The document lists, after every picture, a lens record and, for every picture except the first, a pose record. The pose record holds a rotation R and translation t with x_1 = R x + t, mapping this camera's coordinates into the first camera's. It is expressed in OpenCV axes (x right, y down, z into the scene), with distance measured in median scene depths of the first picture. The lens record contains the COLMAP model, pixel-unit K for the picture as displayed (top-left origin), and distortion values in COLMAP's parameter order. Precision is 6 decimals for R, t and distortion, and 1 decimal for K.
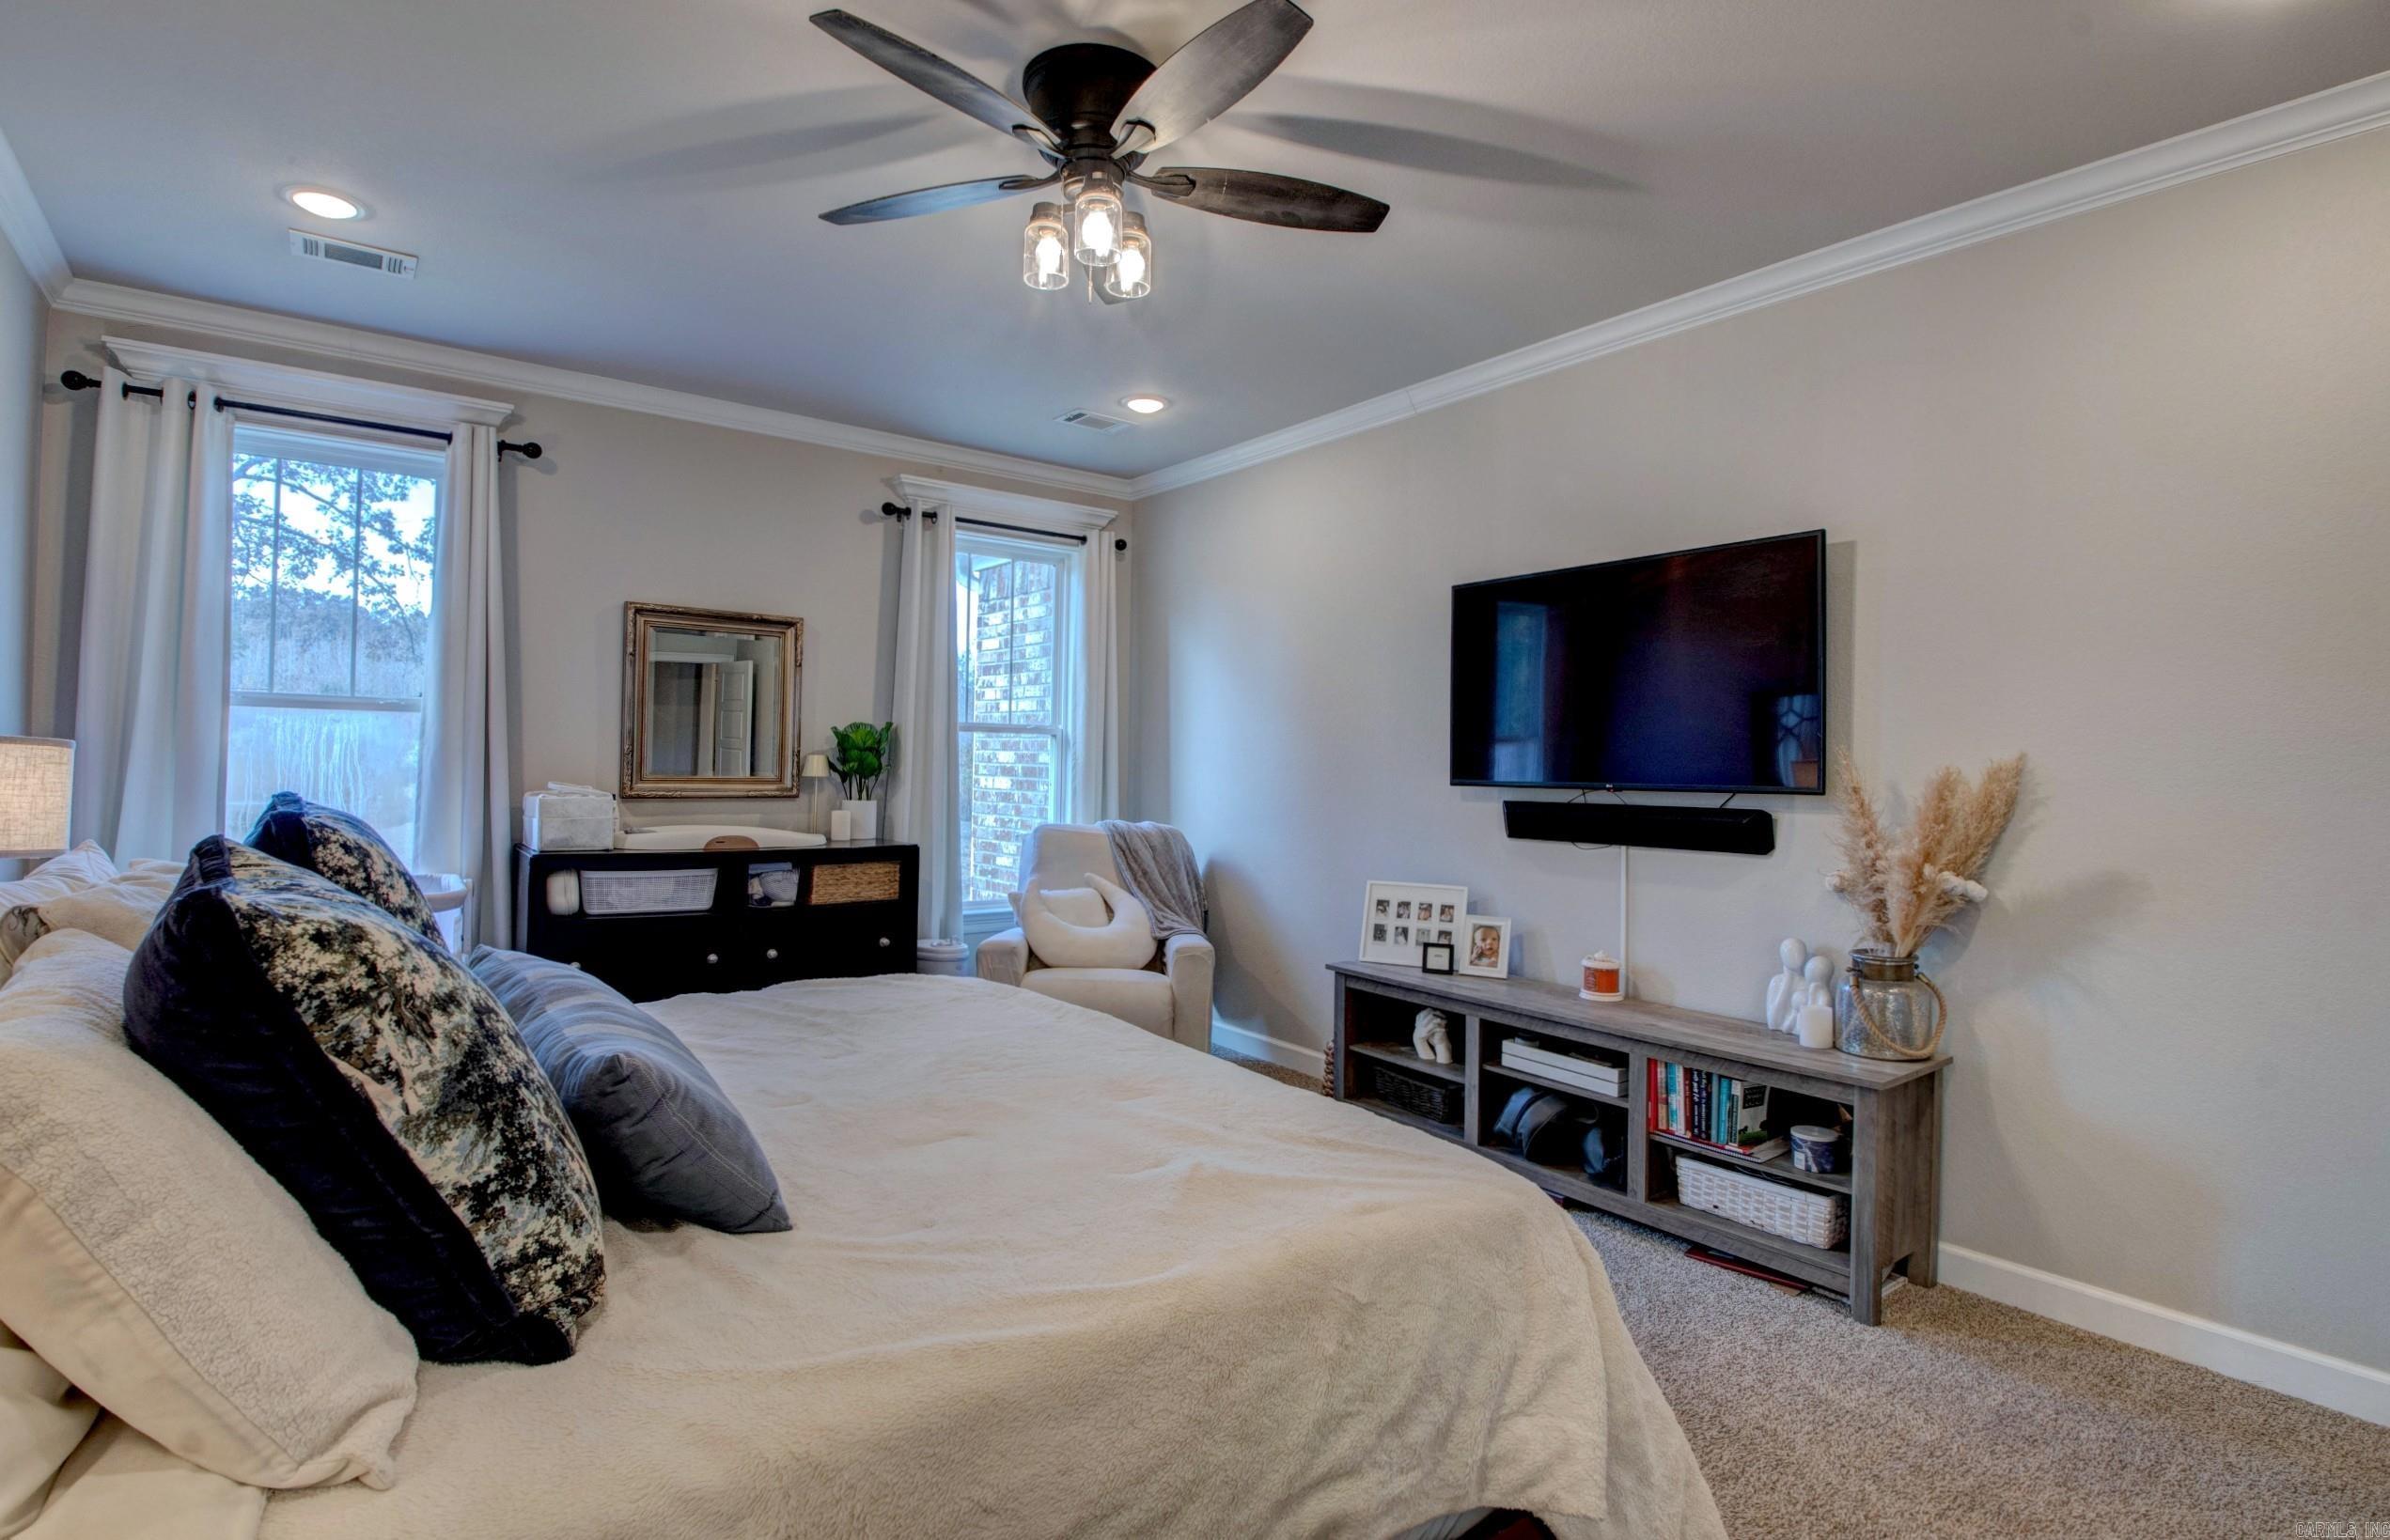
lens RADIAL K [[1154.7, 0, 1200.6], [0, 1154.7, 763.1], [0, 0, 1]] dist [0.035583, -0.042332]
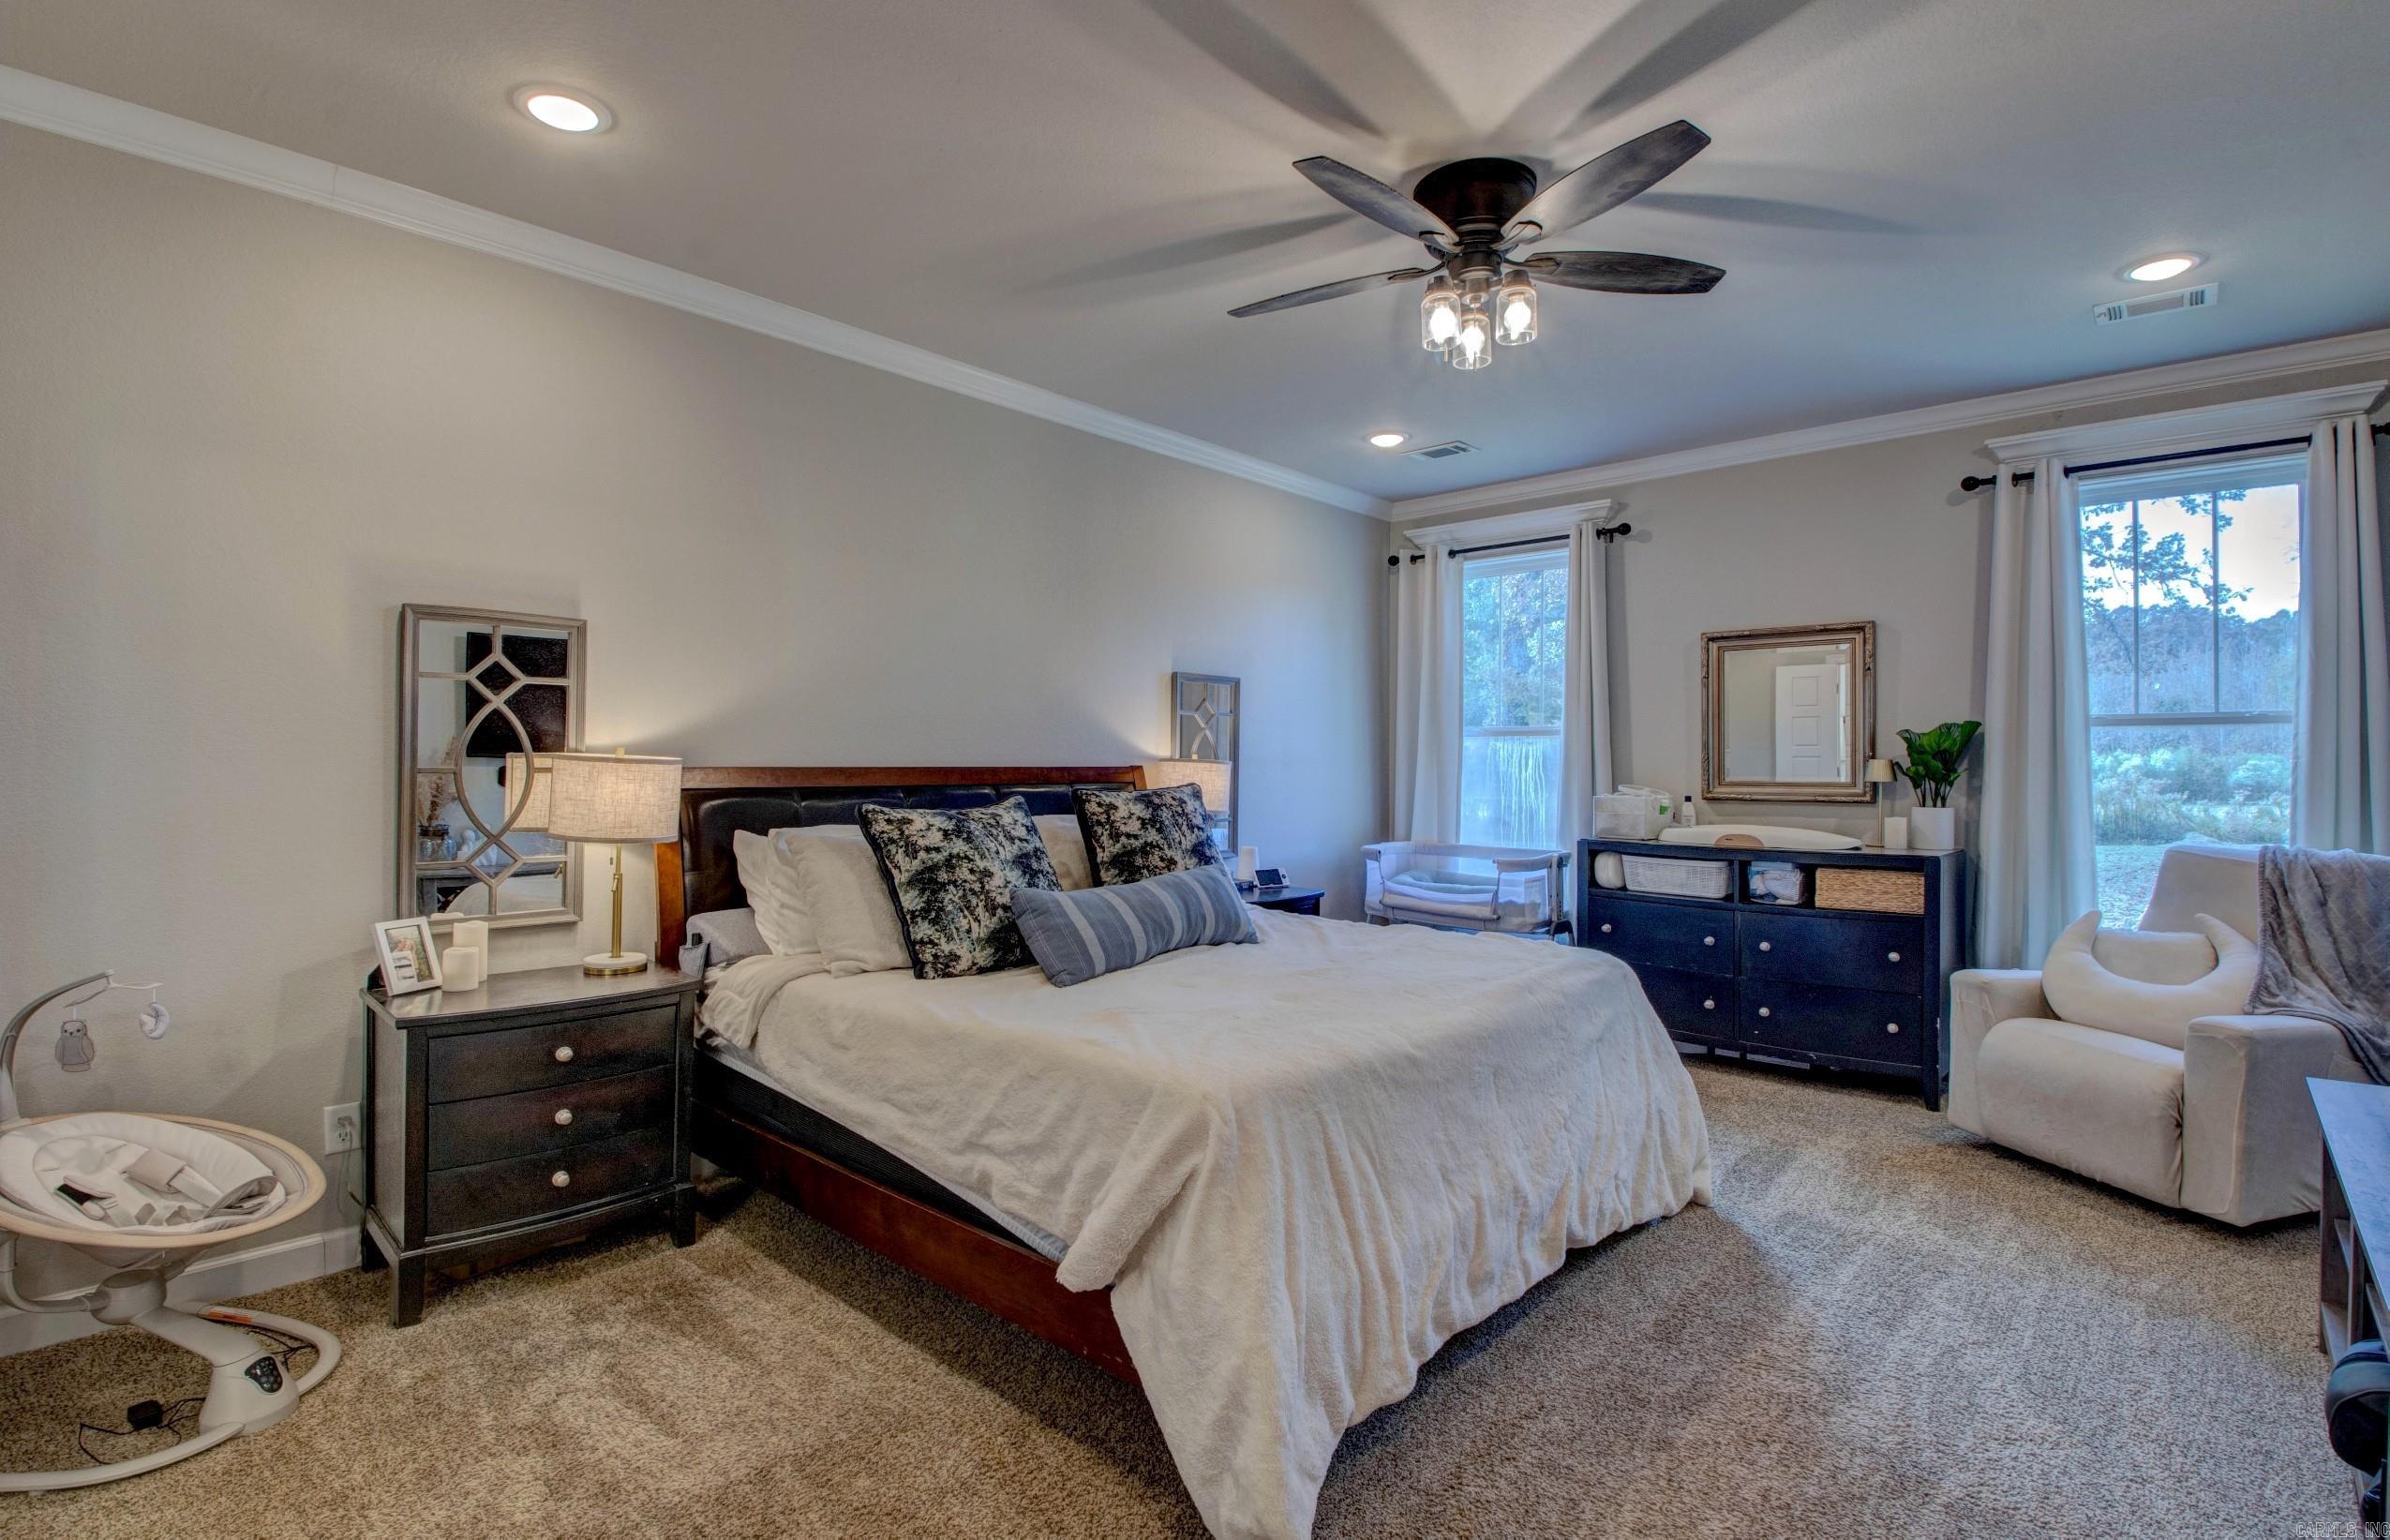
lens RADIAL K [[1135.9, 0, 1188.5], [0, 1135.9, 764.0], [0, 0, 1]] dist [0.017438, -0.025925]
pose [[0.194742, -0.019649, -0.980658, 0.621057], [0.005251, 0.999806, -0.018990, 0.015129], [0.980840, -0.001451, 0.194807, 0.304331]]
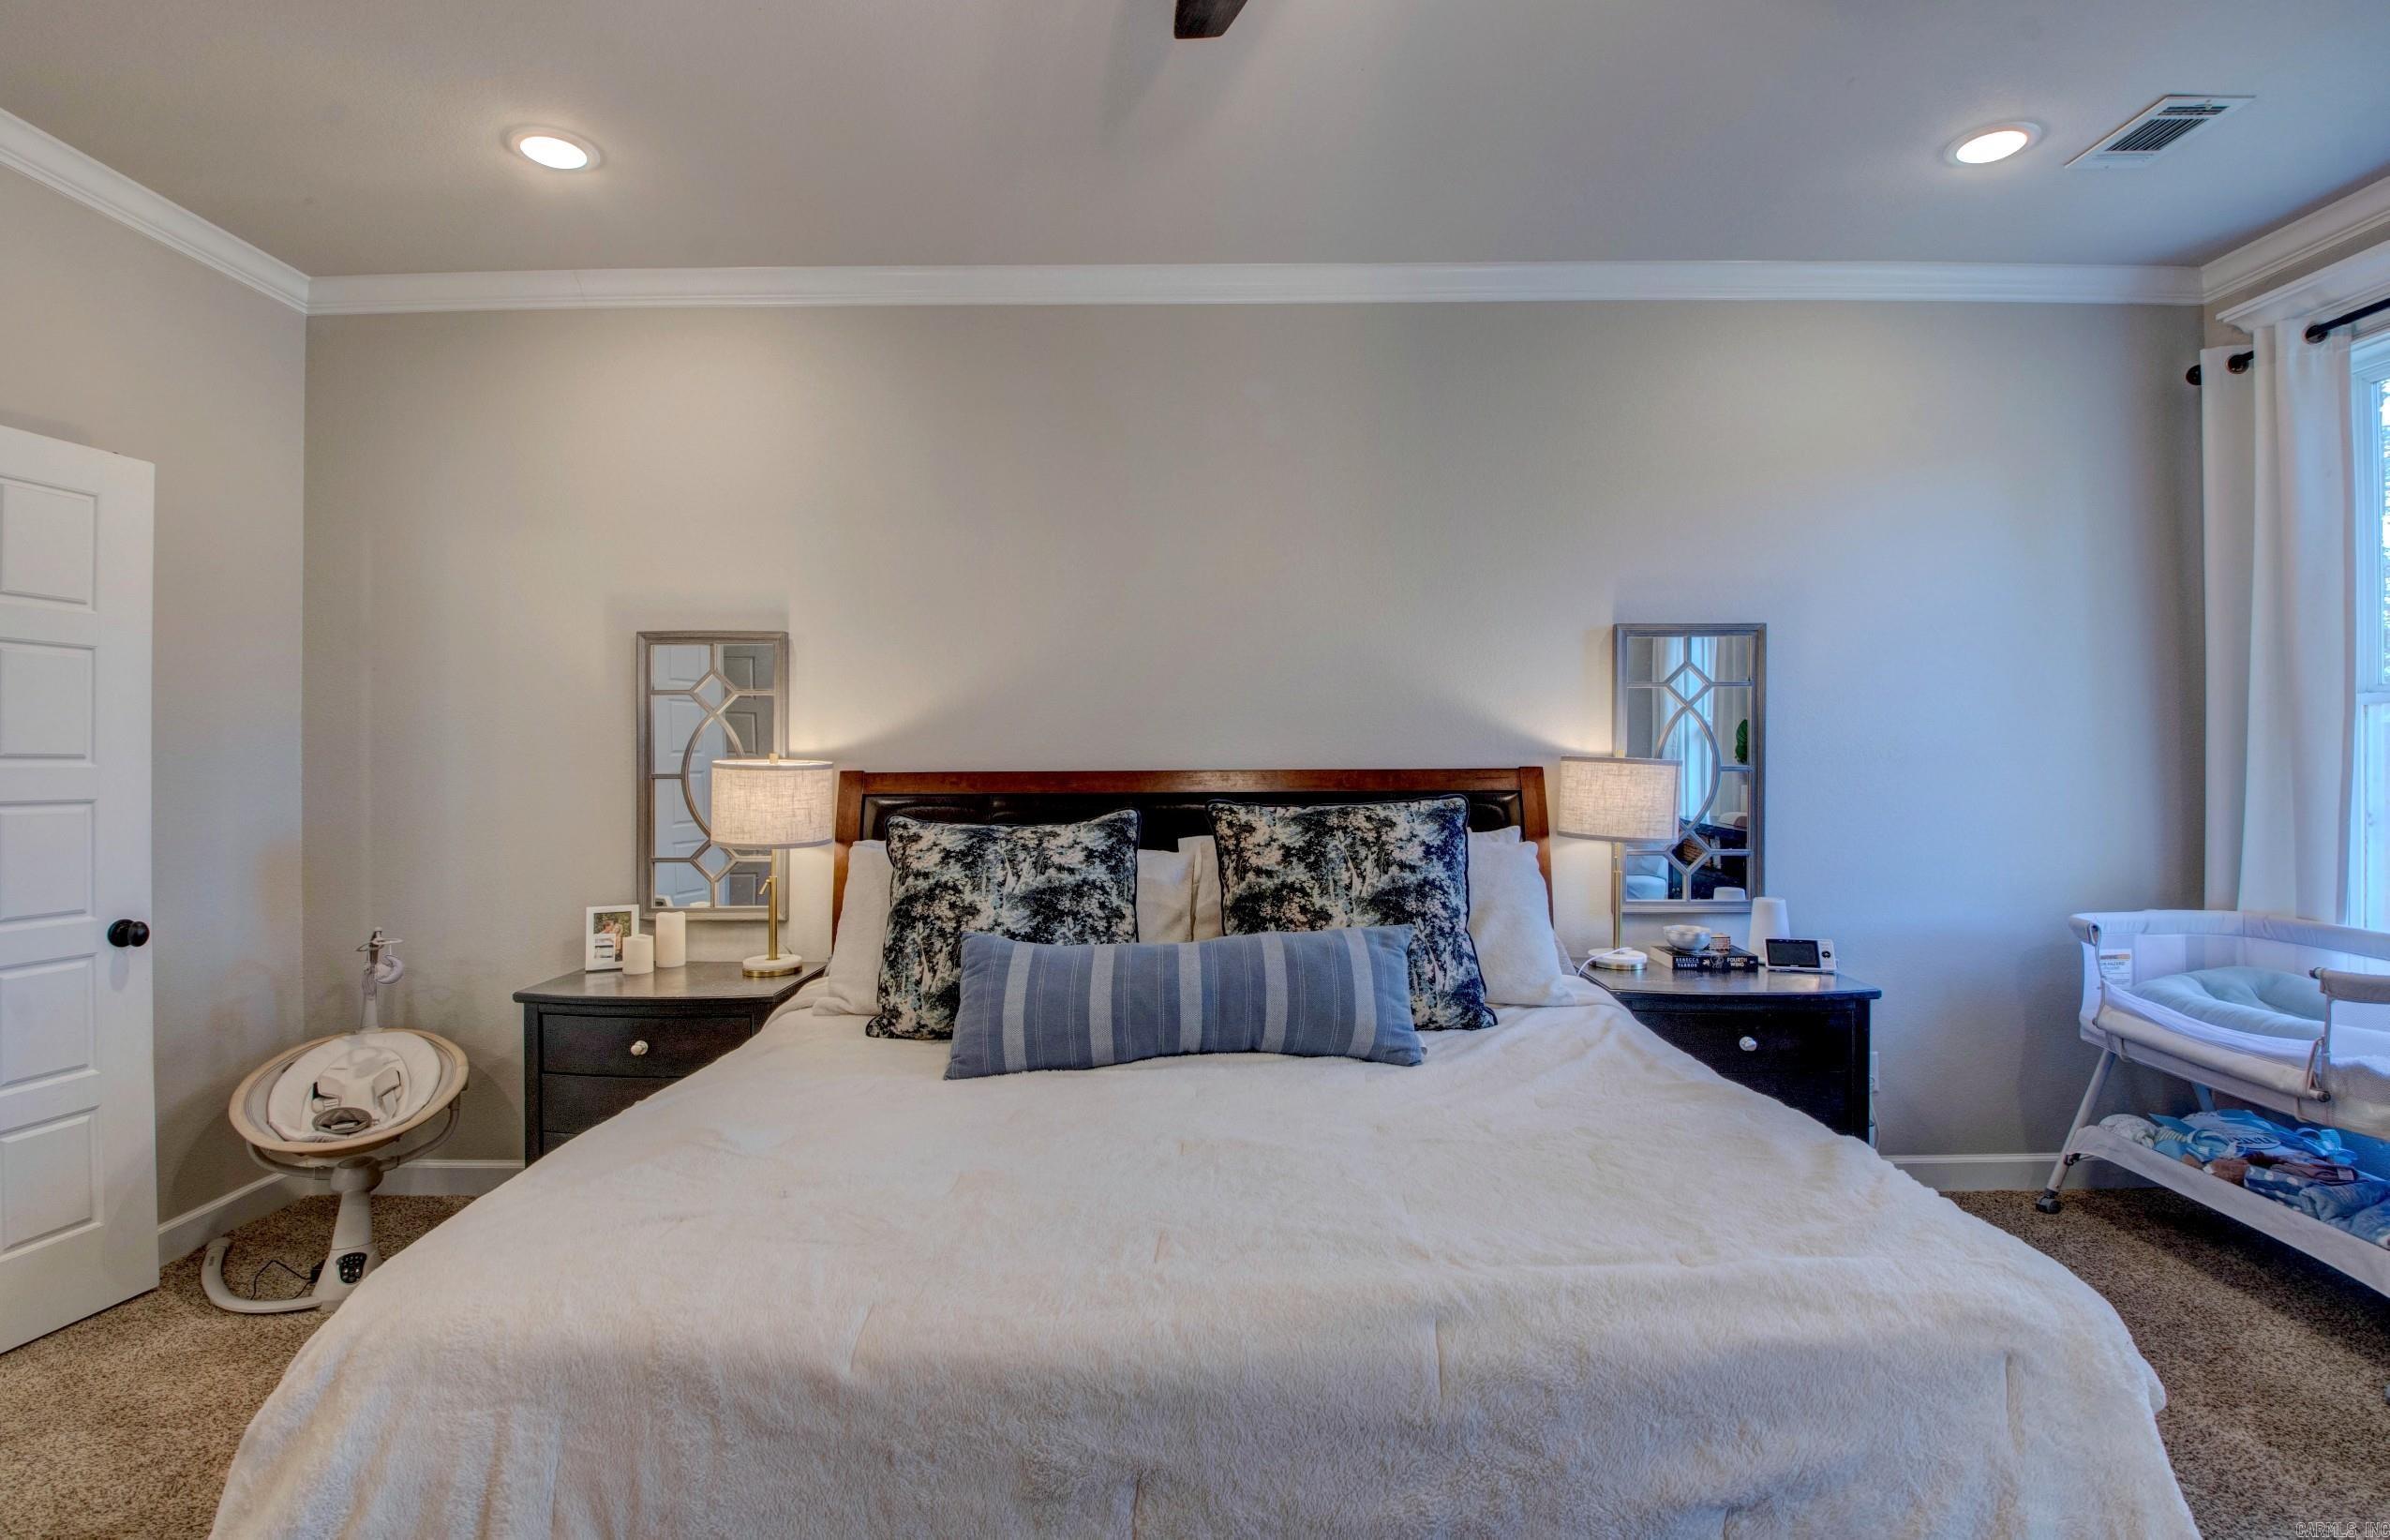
lens RADIAL K [[1132.0, 0, 1188.3], [0, 1132.0, 759.0], [0, 0, 1]] dist [0.011523, -0.024421]
pose [[-0.600860, -0.024361, -0.798983, 0.224009], [-0.004232, 0.999618, -0.027296, 0.010403], [0.799343, -0.013020, -0.600734, 0.791993]]
